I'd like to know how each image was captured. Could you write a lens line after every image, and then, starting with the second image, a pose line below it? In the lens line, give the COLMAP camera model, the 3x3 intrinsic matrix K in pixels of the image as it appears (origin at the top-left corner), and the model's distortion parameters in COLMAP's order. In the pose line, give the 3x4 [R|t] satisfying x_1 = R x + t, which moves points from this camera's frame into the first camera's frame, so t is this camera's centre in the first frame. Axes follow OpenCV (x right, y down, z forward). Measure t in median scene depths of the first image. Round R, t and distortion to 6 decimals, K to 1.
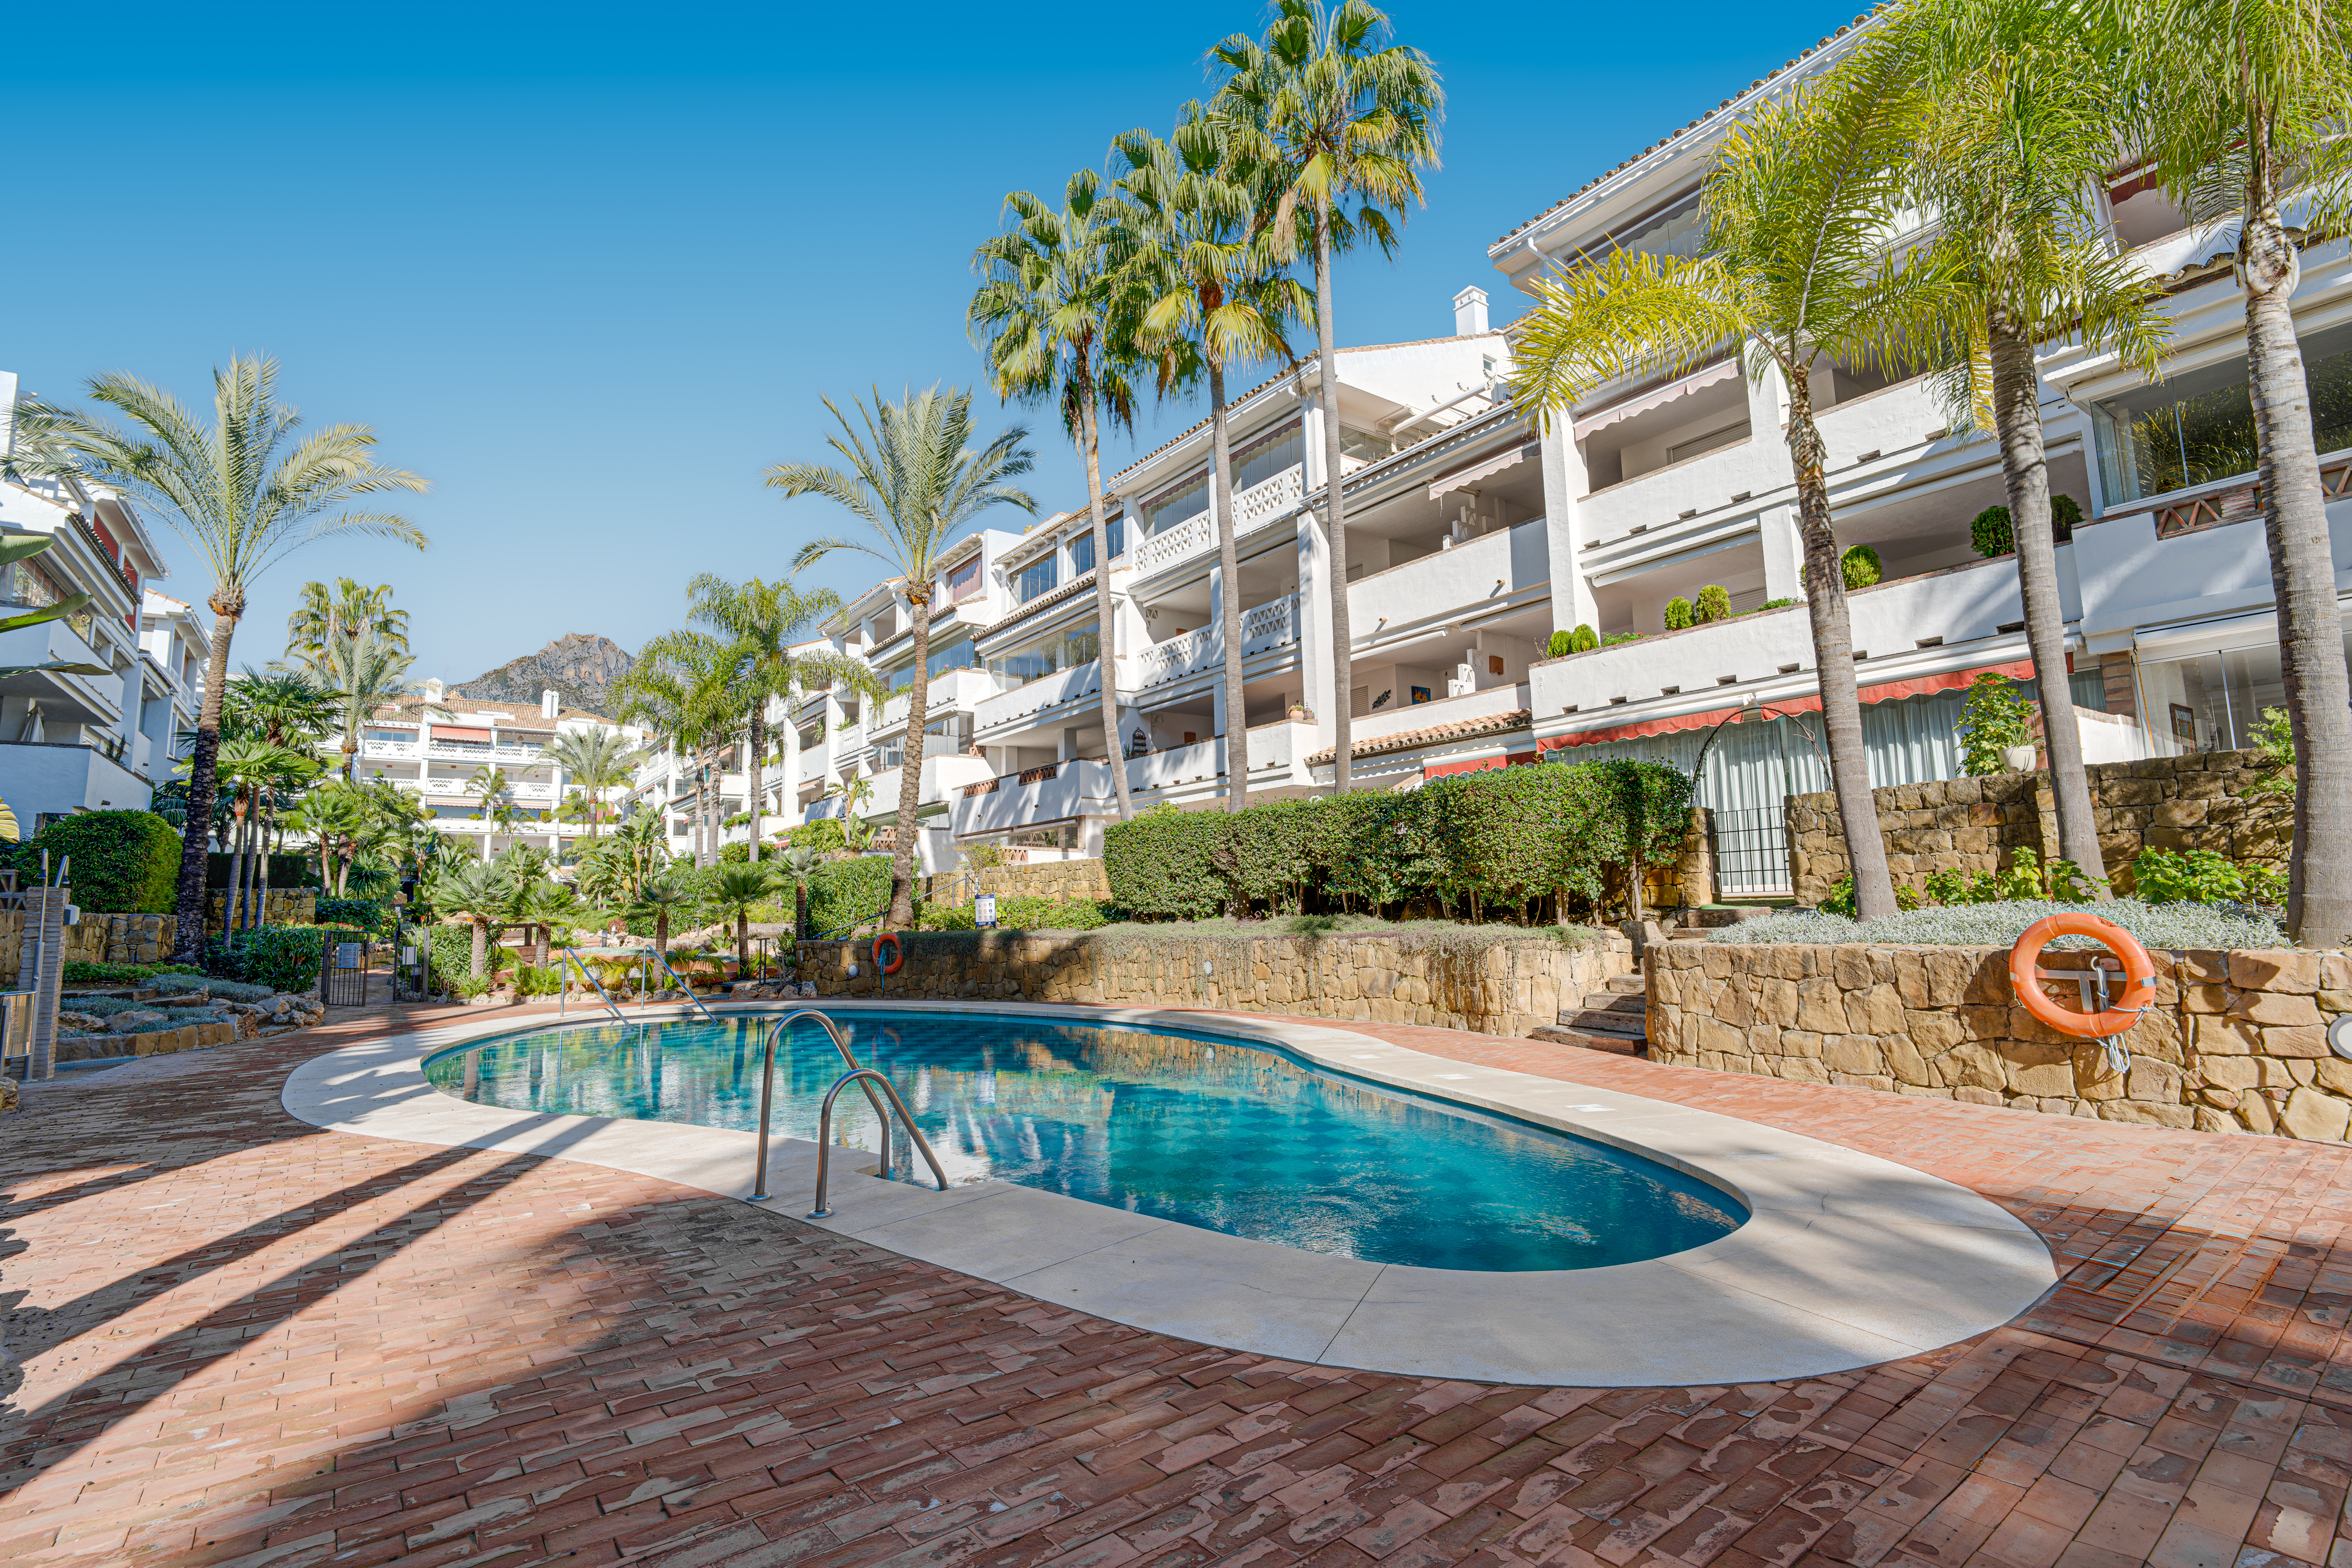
lens RADIAL K [[1075.2, 0, 1185.6], [0, 1075.2, 787.0], [0, 0, 1]] dist [-0.025012, 0.012388]
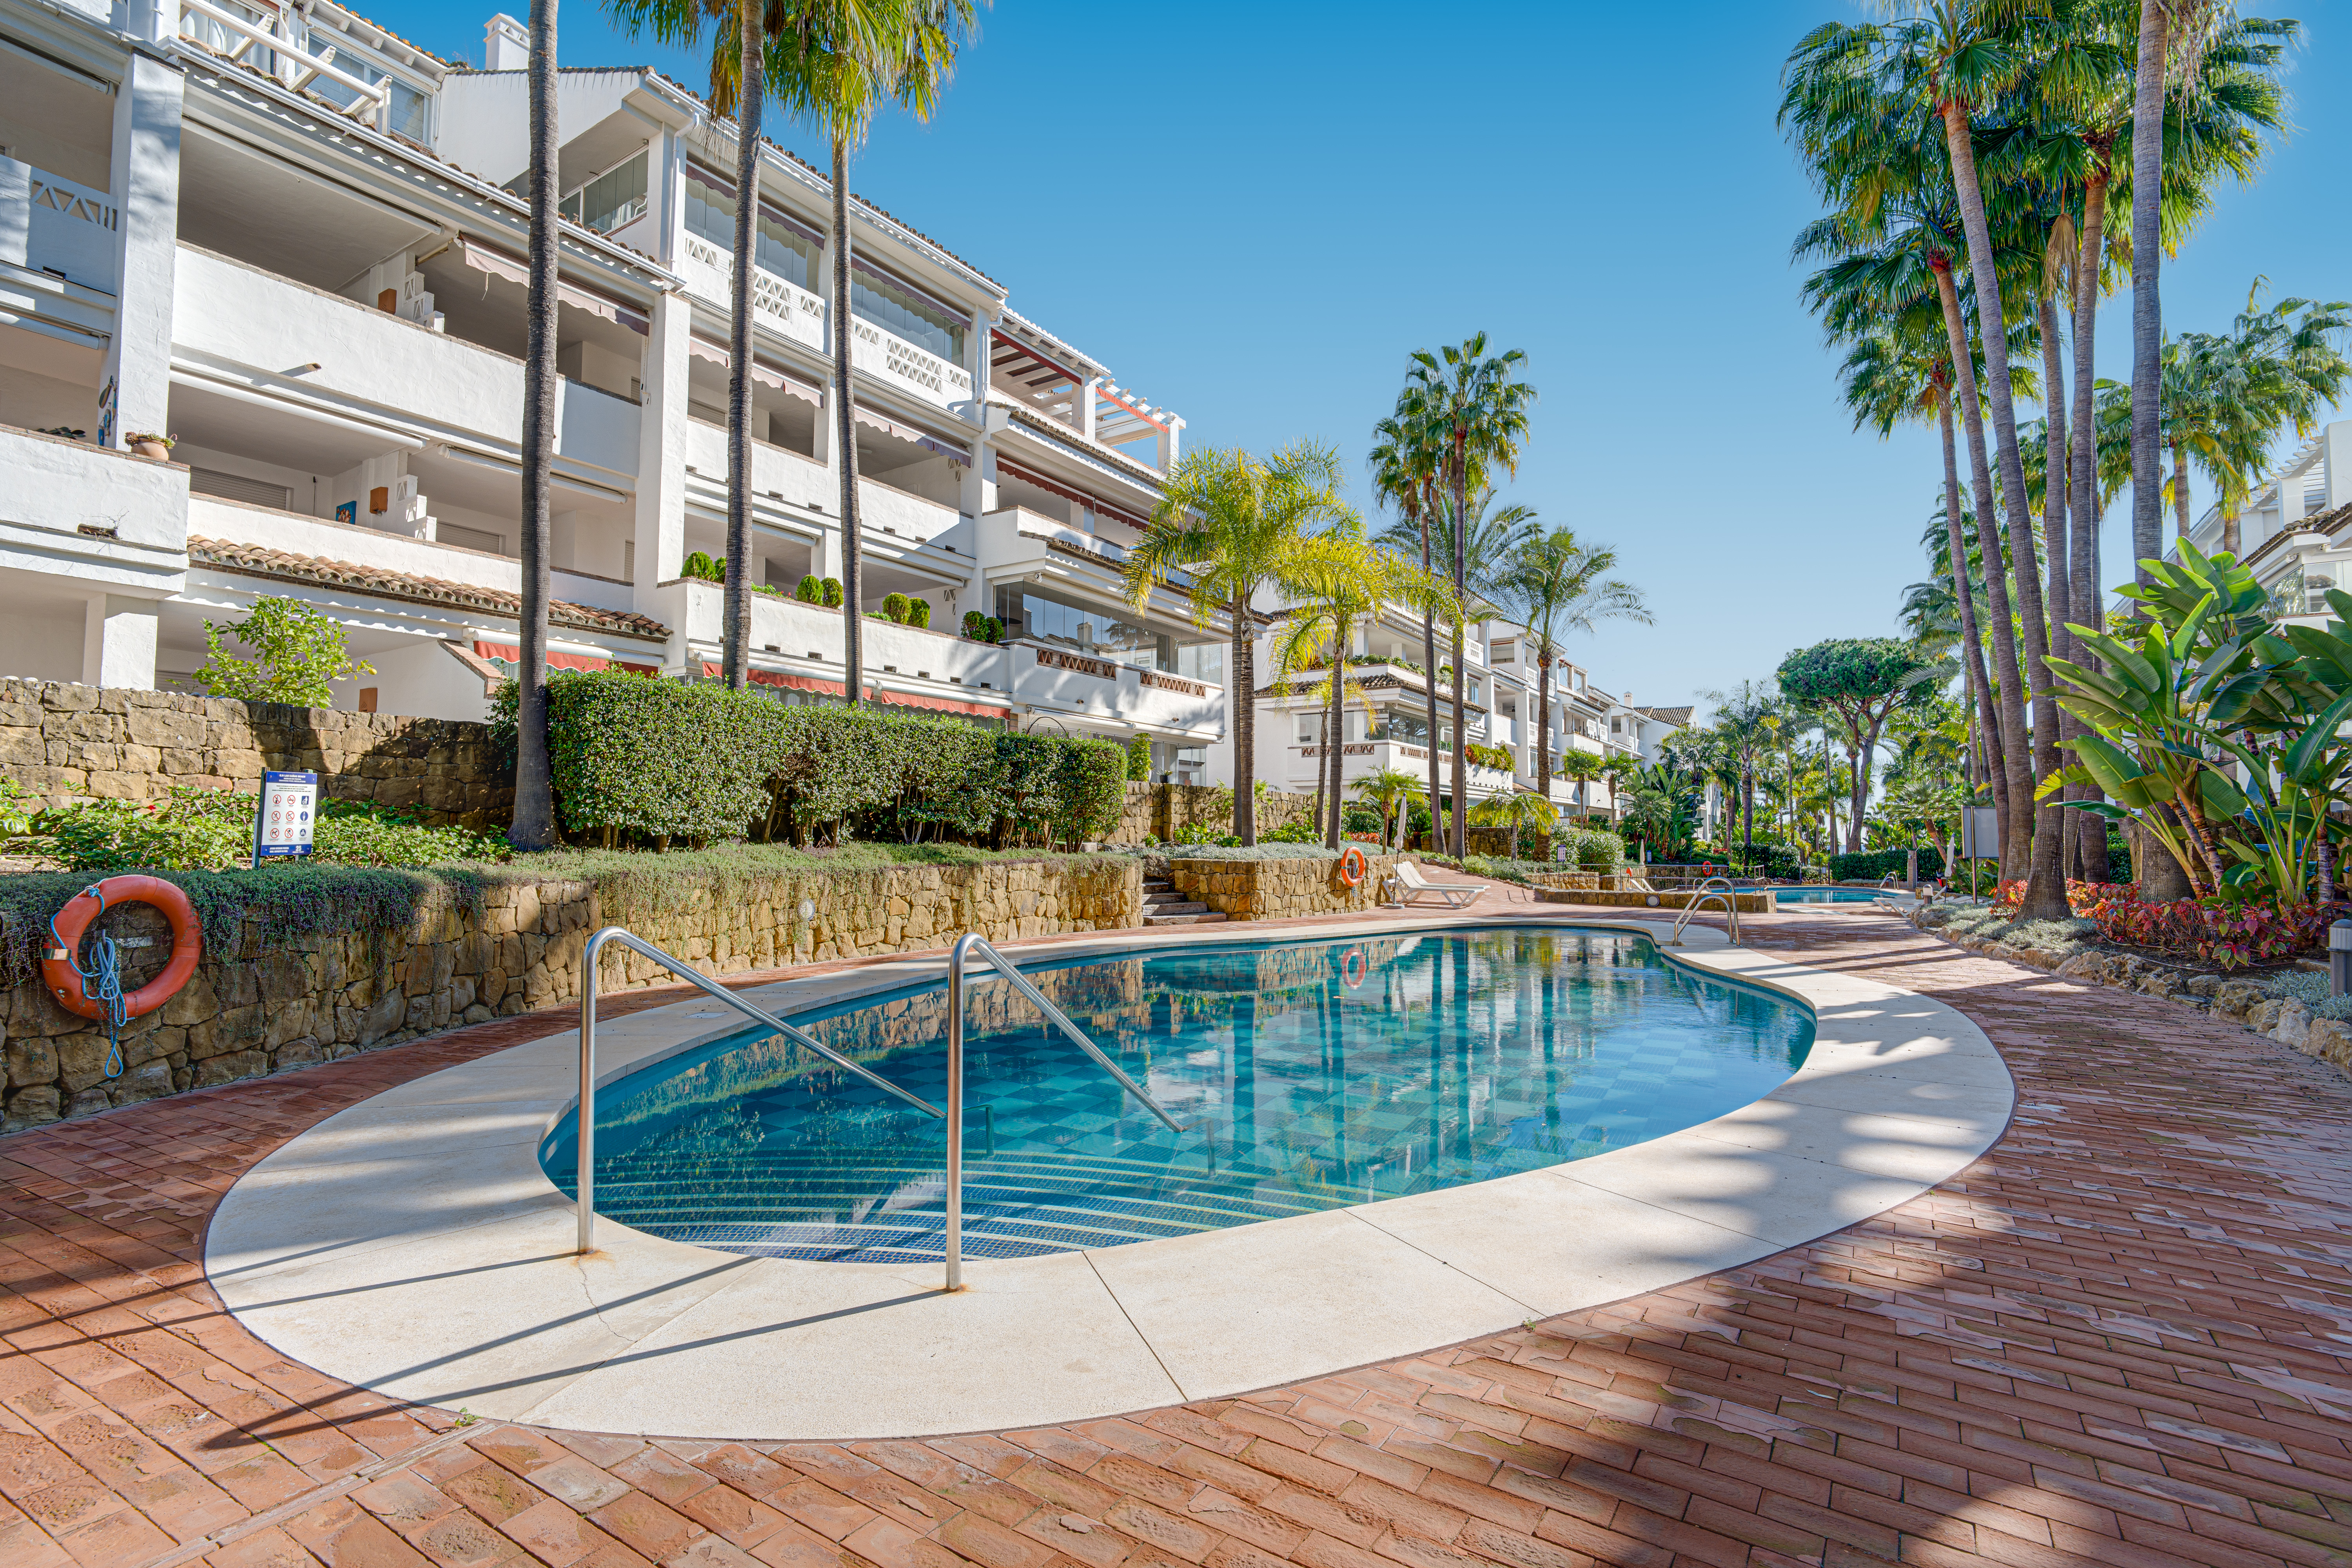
lens RADIAL K [[1075.2, 0, 1185.6], [0, 1075.2, 787.0], [0, 0, 1]] dist [-0.025012, 0.012388]
pose [[-0.341737, 0.067507, 0.937368, -0.249519], [-0.105382, 0.988374, -0.109599, 0.044249], [-0.933869, -0.136236, -0.330650, 0.324853]]
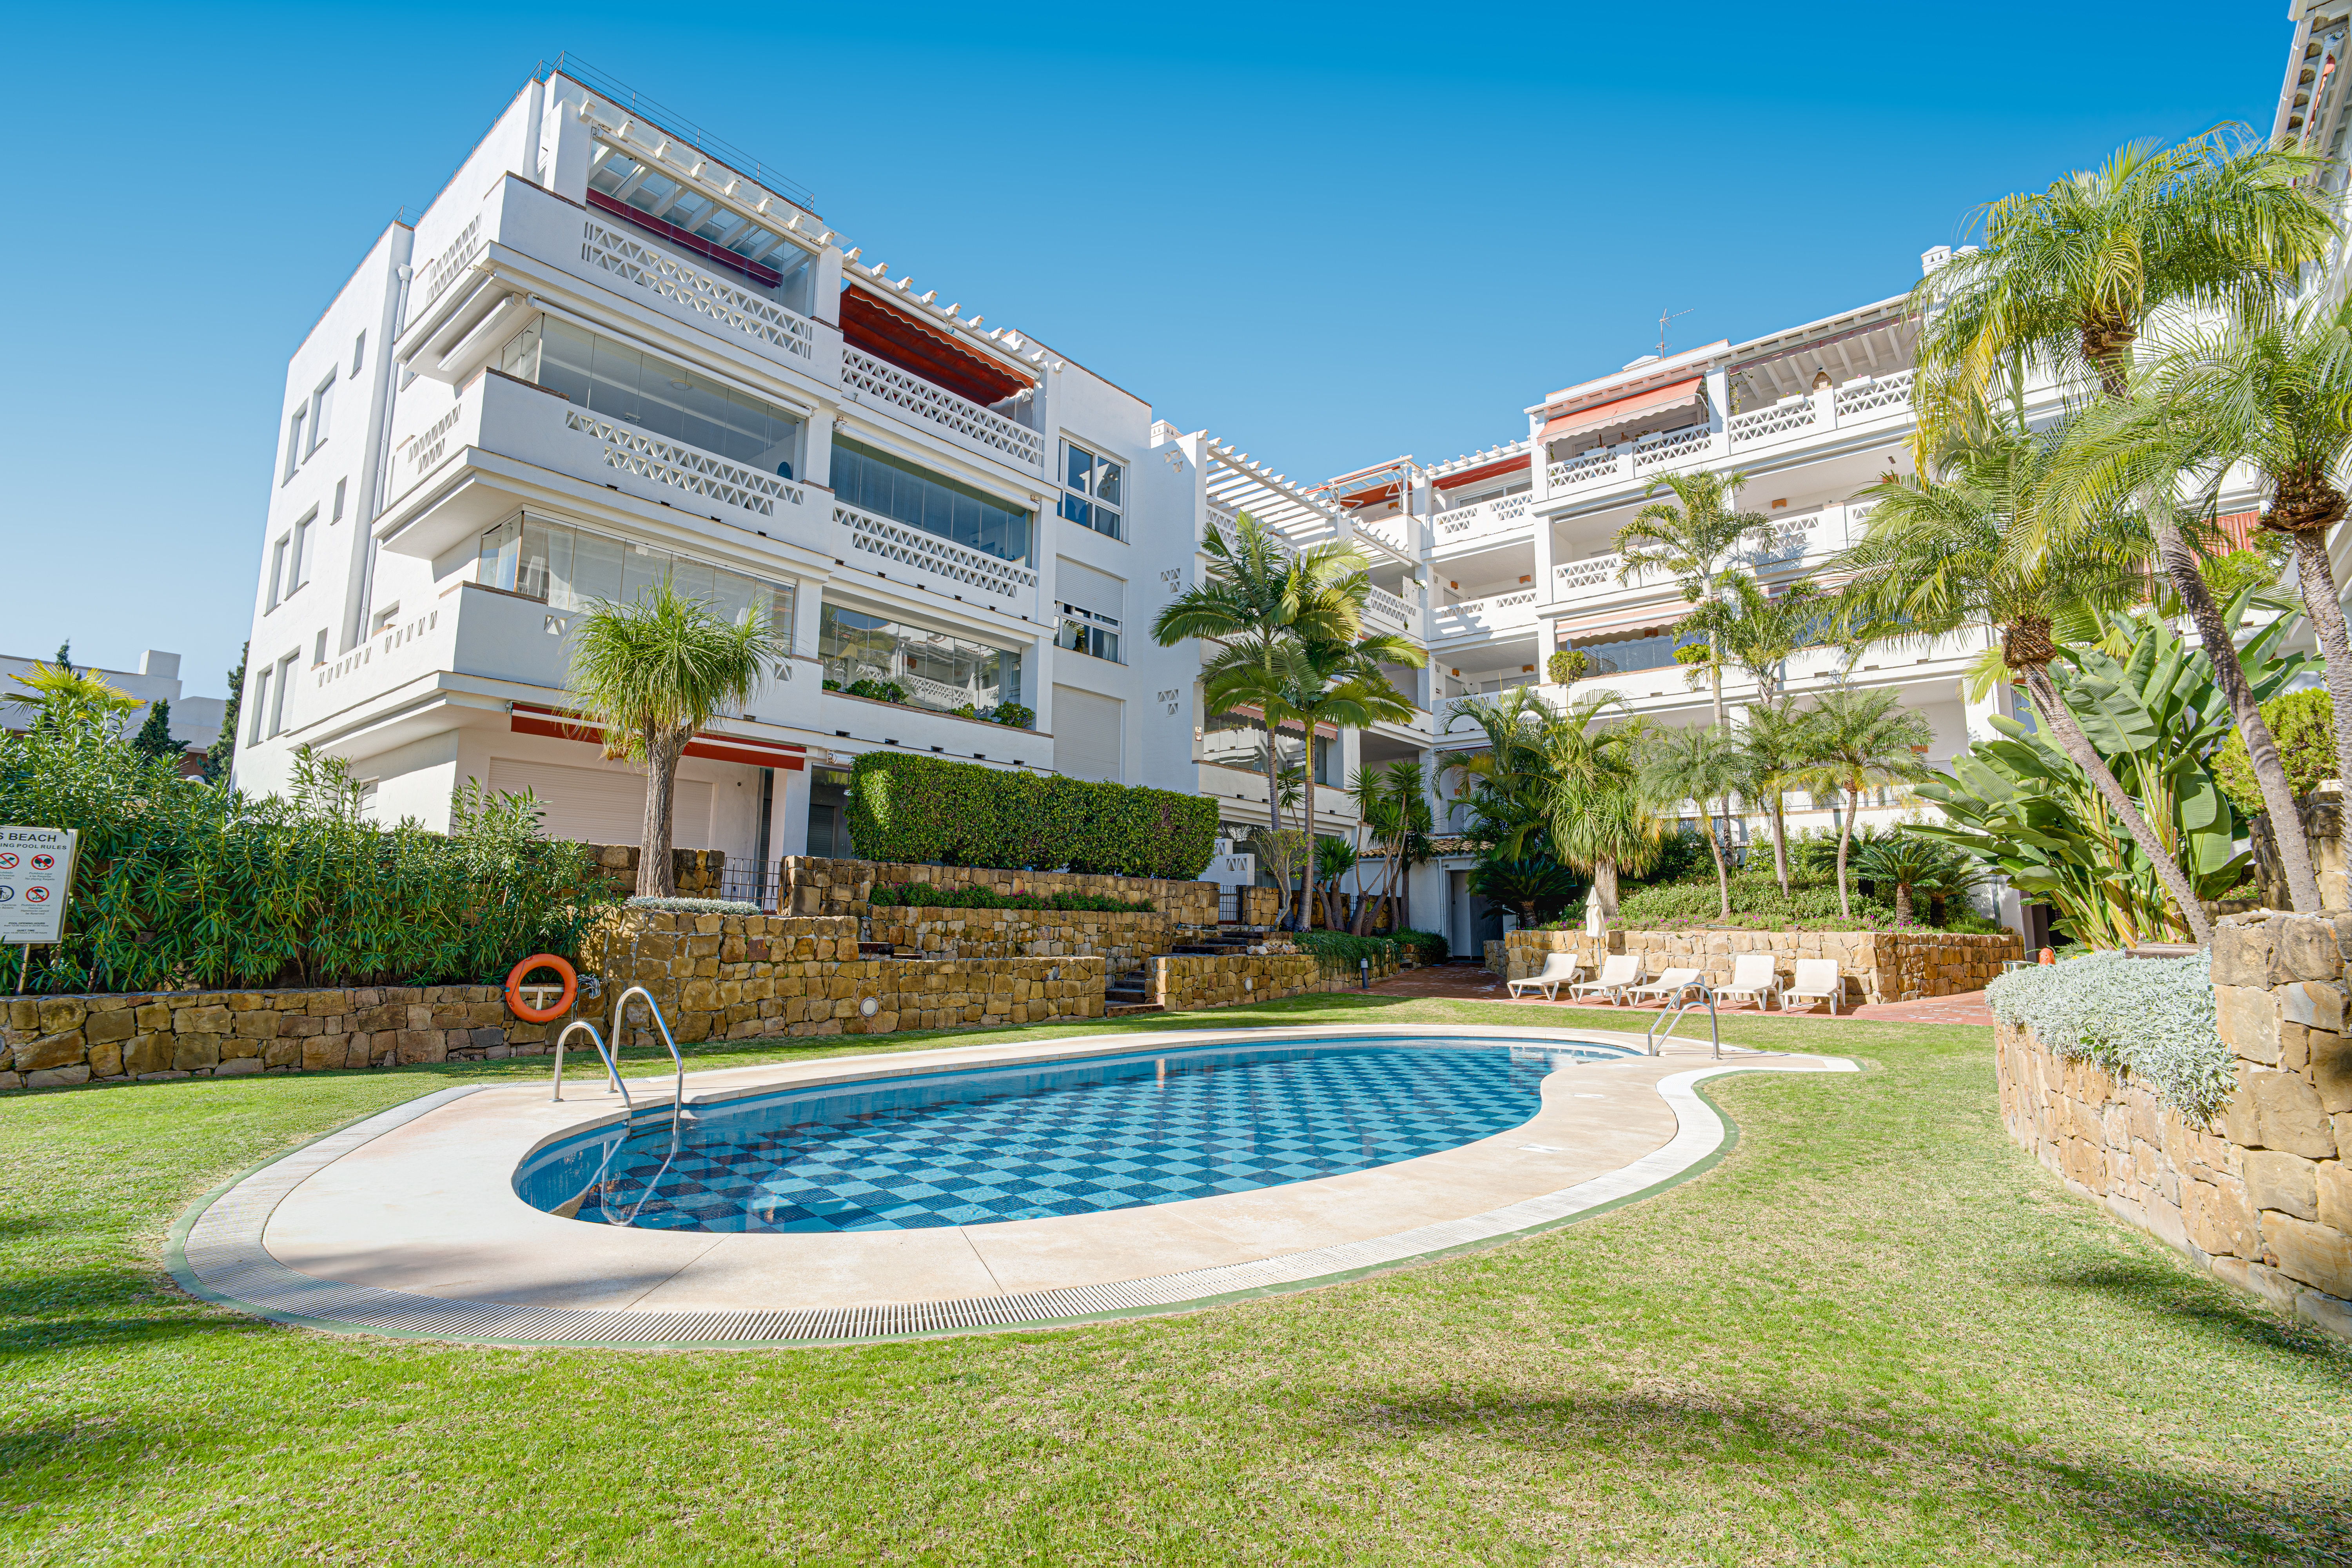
lens RADIAL K [[1075.2, 0, 1185.6], [0, 1075.2, 787.0], [0, 0, 1]] dist [-0.025012, 0.012388]
pose [[0.233425, -0.100795, -0.967137, -0.735672], [0.096125, 0.992133, -0.080200, 0.137320], [0.967612, -0.074245, 0.241278, 1.412302]]
